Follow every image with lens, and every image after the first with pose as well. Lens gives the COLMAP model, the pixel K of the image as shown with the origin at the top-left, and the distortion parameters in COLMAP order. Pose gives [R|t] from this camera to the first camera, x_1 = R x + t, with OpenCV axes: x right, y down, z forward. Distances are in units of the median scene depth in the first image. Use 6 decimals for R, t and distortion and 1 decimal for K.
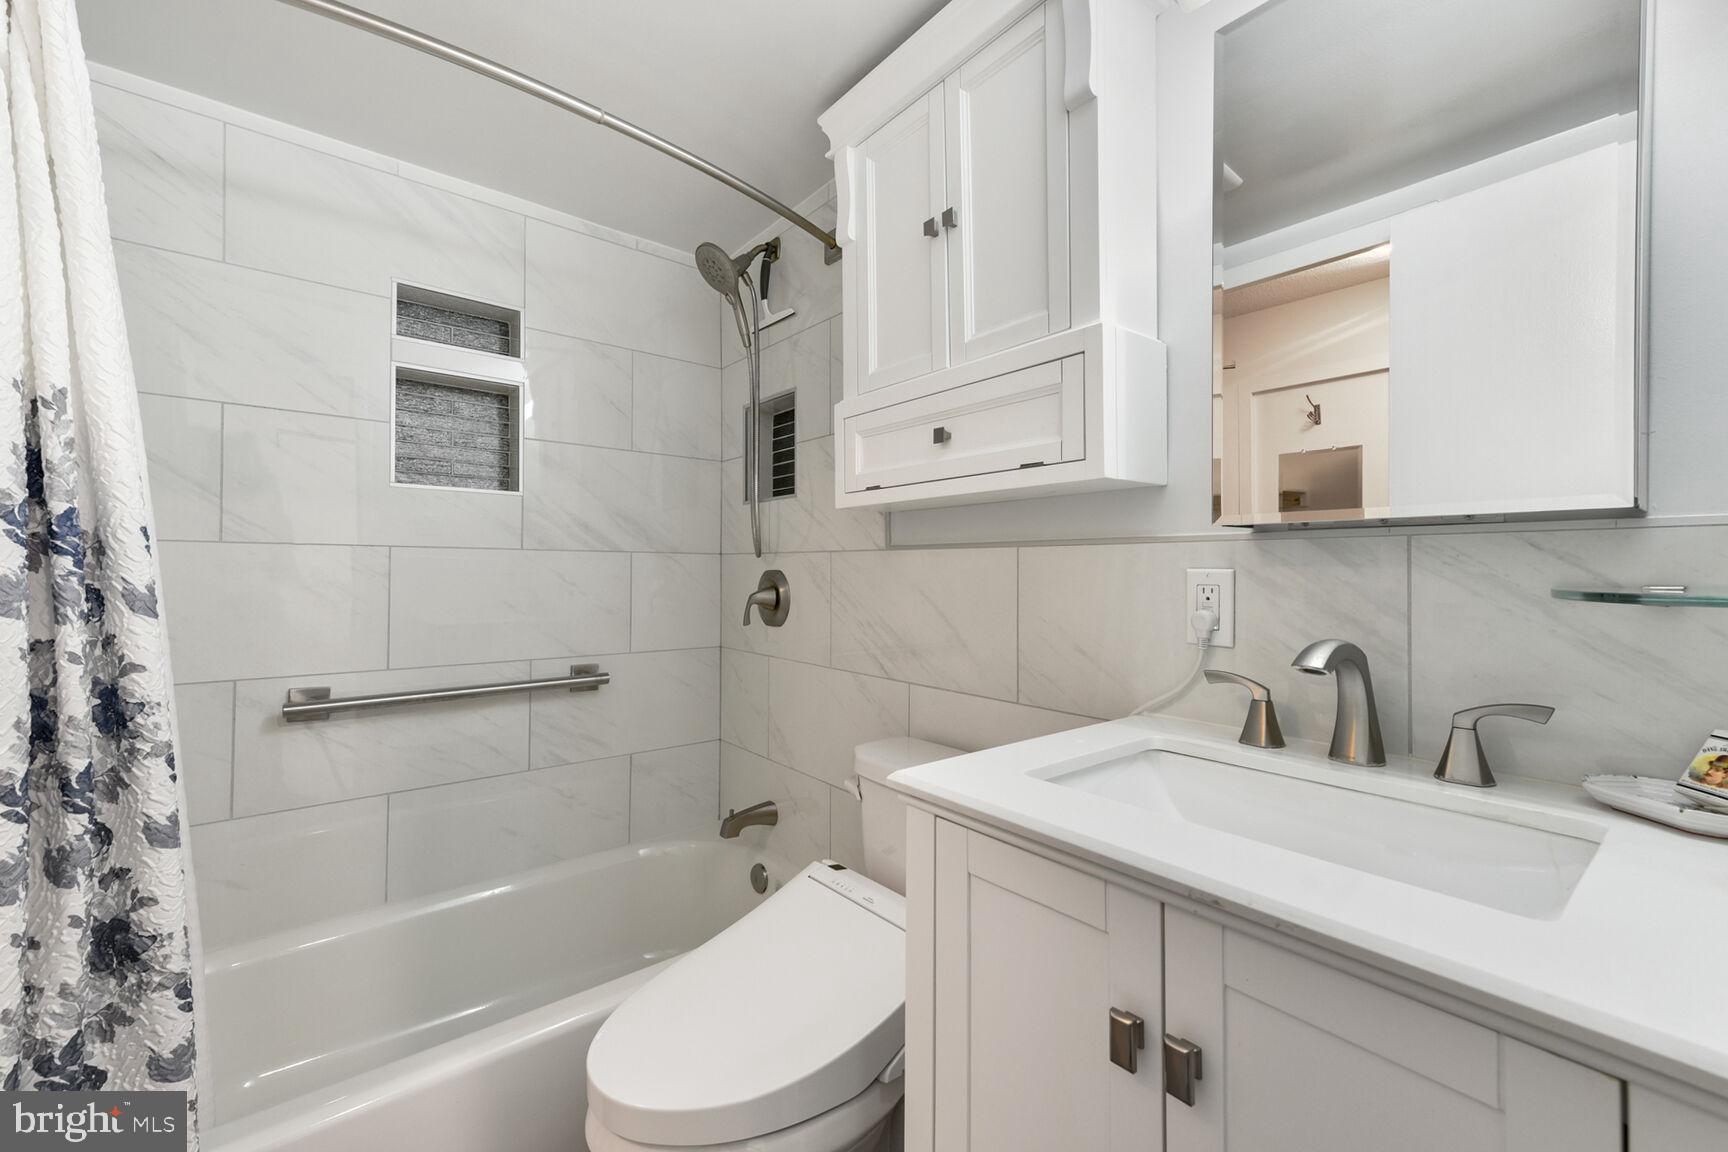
lens RADIAL K [[698.8, 0, 862.5], [0, 698.8, 569.5], [0, 0, 1]] dist [0.001191, 0.000301]
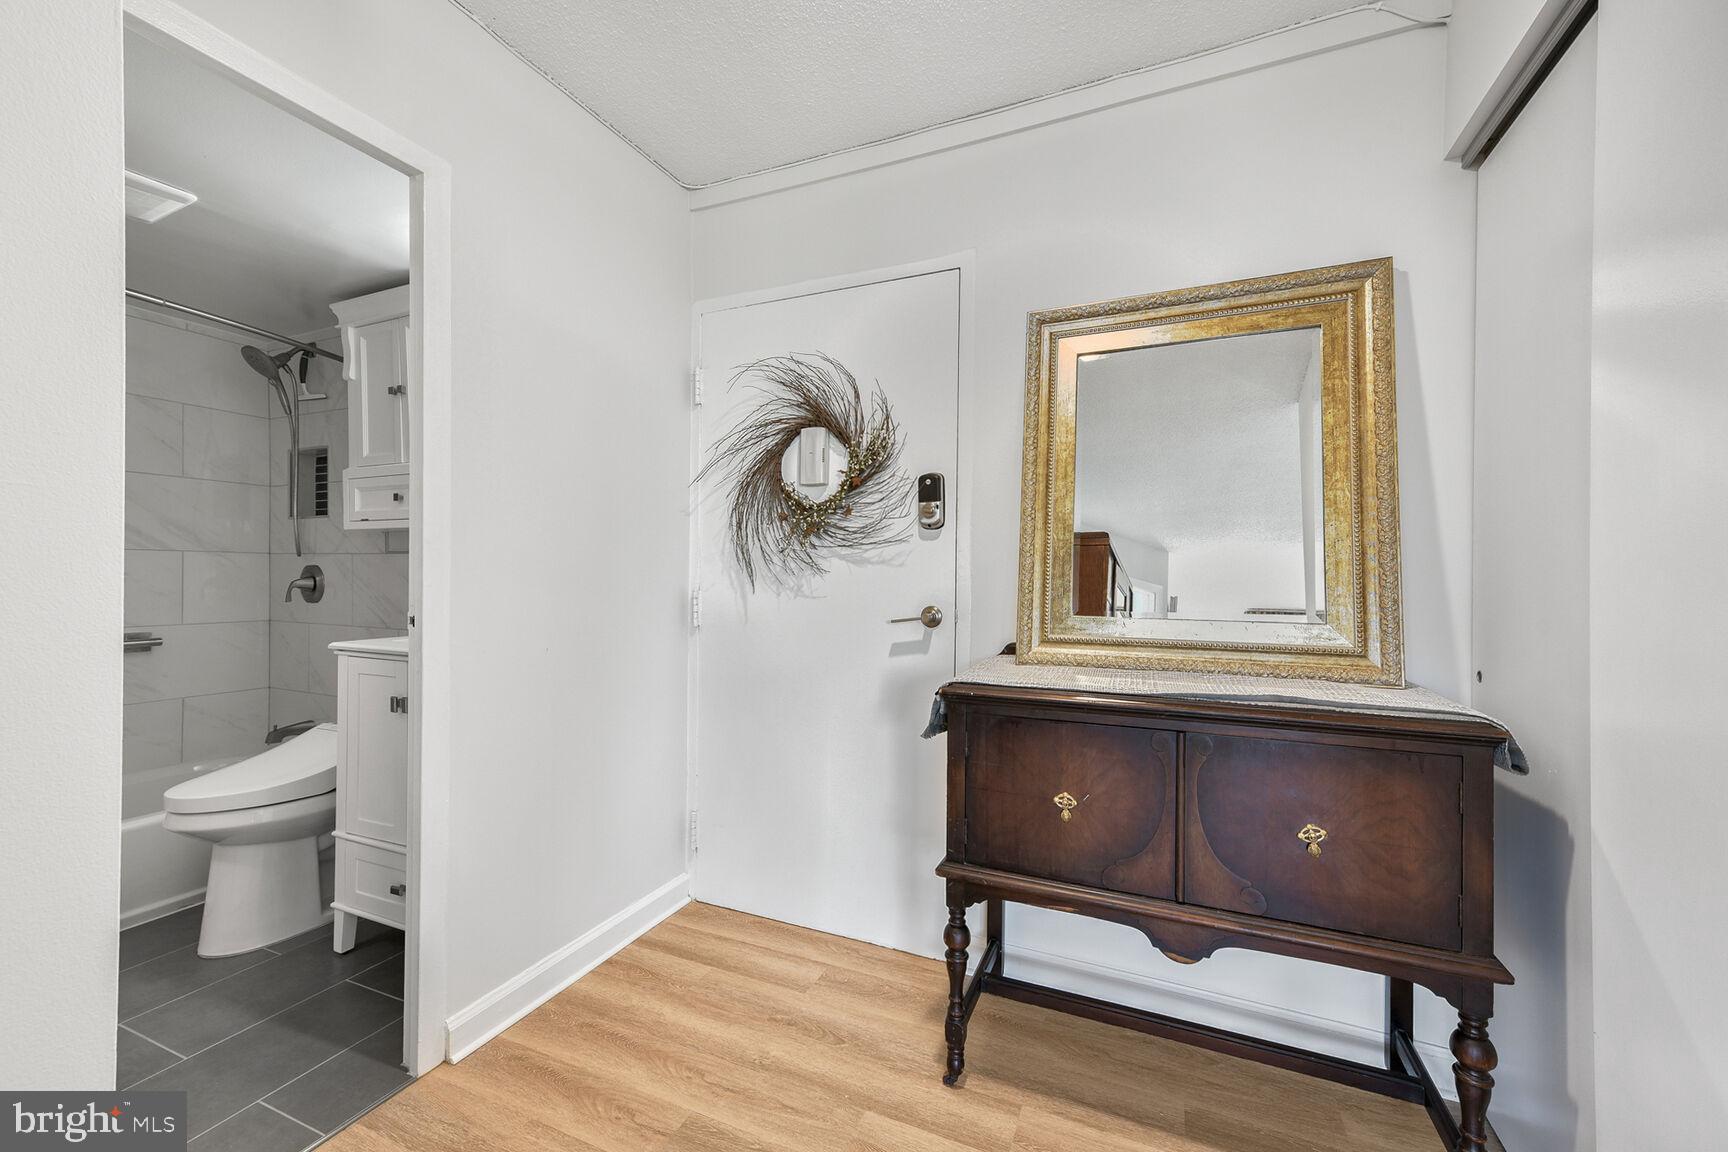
lens RADIAL K [[685.6, 0, 863.9], [0, 685.6, 578.8], [0, 0, 1]] dist [0.001836, 0.000135]
pose [[0.887654, 0.000399, 0.460511, 0.283143], [-0.005282, 0.999943, 0.009314, 0.011989], [-0.460481, -0.010700, 0.887605, -0.977760]]
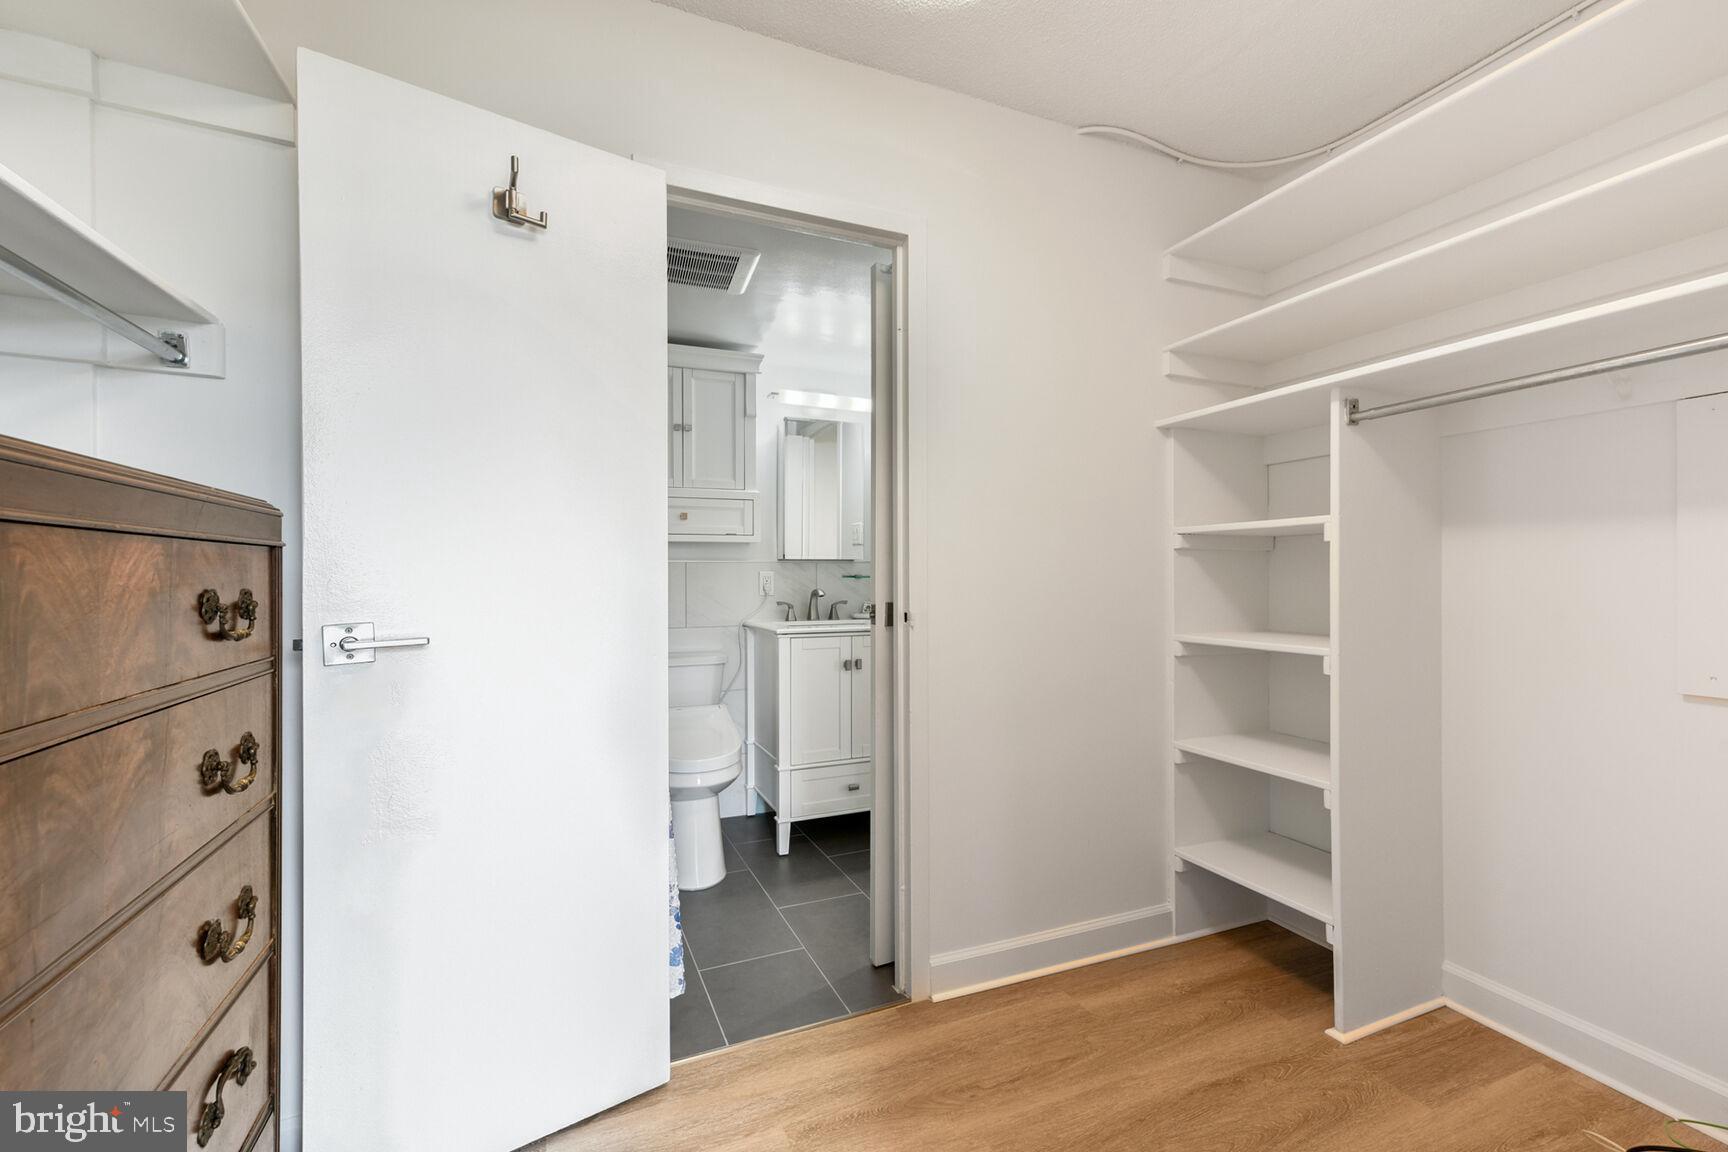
lens RADIAL K [[706.6, 0, 854.5], [0, 706.6, 613.0], [0, 0, 1]] dist [-0.016199, -0.000001]
pose [[0.284139, -0.060233, 0.956889, -1.449921], [0.002376, 0.998066, 0.062120, -0.006286], [-0.958780, -0.015378, 0.283733, -0.160817]]
